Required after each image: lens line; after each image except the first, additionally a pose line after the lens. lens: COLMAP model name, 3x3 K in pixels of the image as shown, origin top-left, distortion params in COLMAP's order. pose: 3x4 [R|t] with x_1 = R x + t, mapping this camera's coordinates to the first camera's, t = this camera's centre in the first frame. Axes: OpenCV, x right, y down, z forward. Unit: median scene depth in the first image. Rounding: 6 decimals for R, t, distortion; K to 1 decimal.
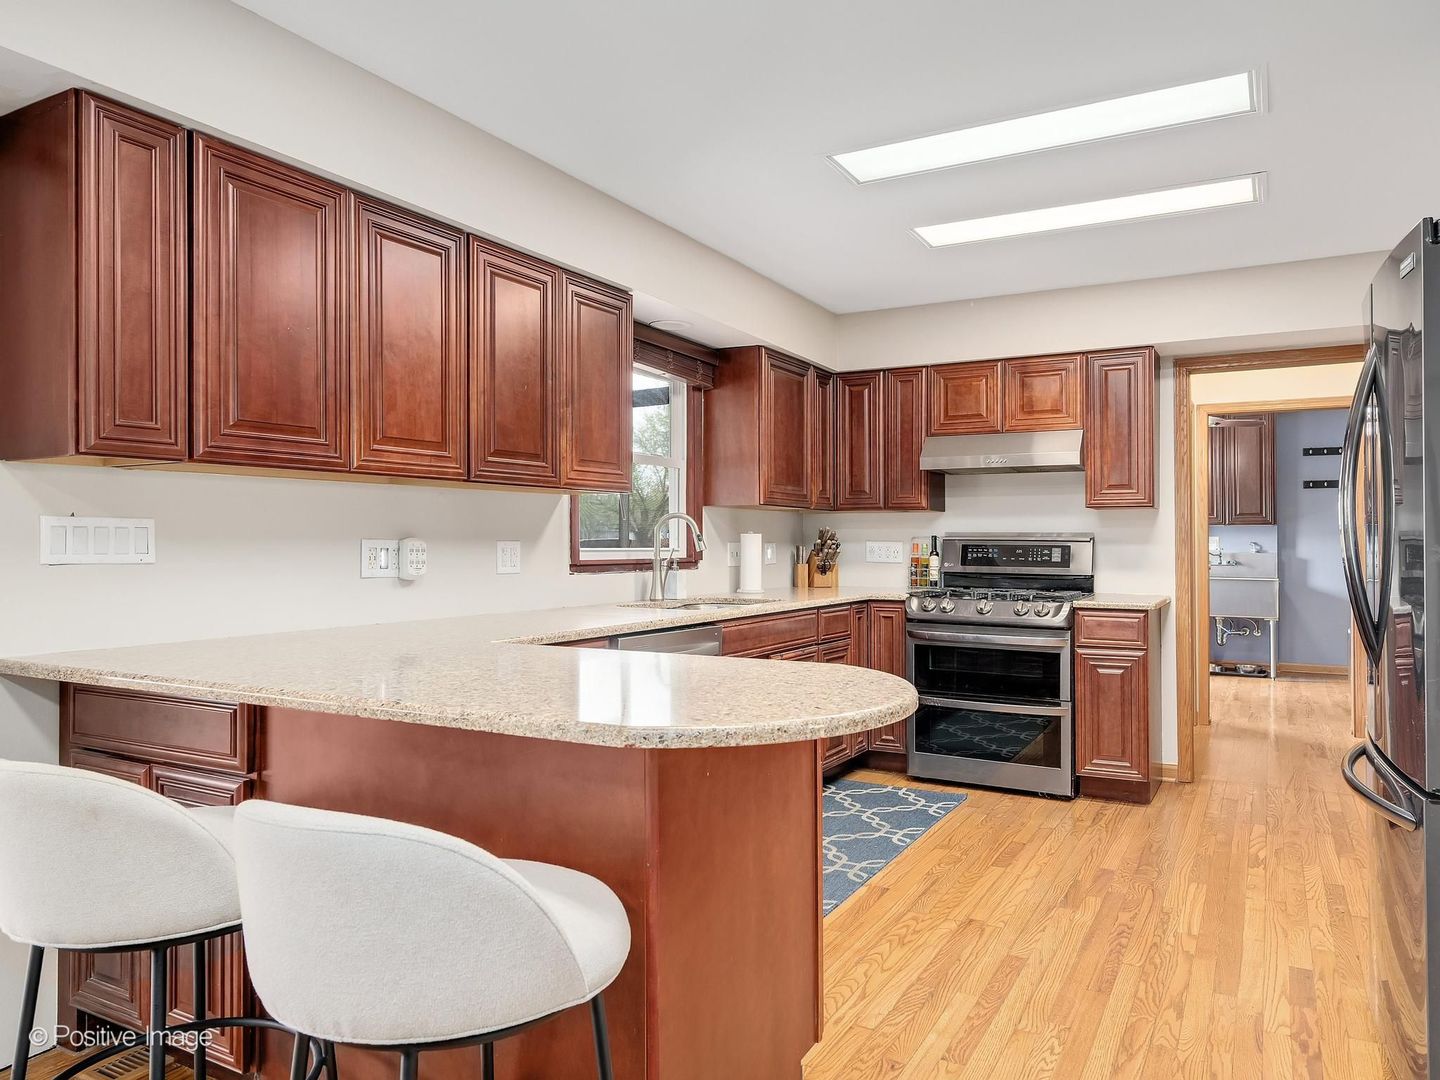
lens RADIAL K [[1002.1, 0, 716.0], [0, 1002.1, 536.0], [0, 0, 1]] dist [0.043483, -0.004884]
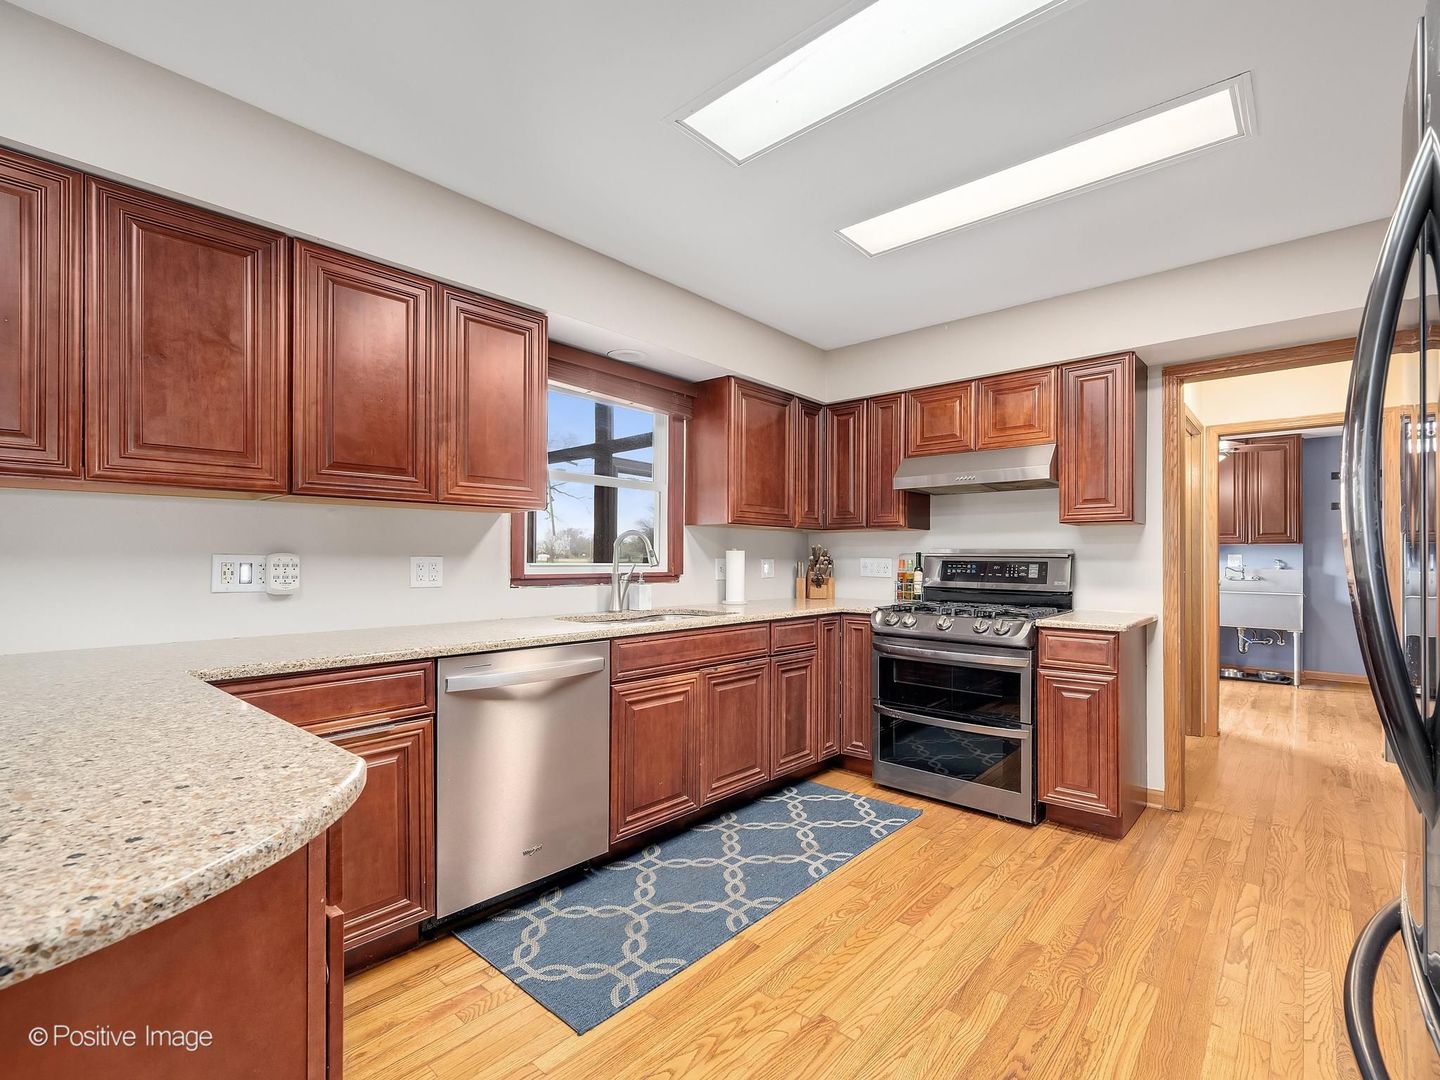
lens RADIAL K [[670.1, 0, 707.0], [0, 670.1, 559.1], [0, 0, 1]] dist [0.006592, 0.001938]
pose [[0.973724, 0.000992, -0.227731, 0.192525], [0.000280, 0.999985, 0.005553, 0.003073], [0.227733, -0.005471, 0.973708, 0.304449]]
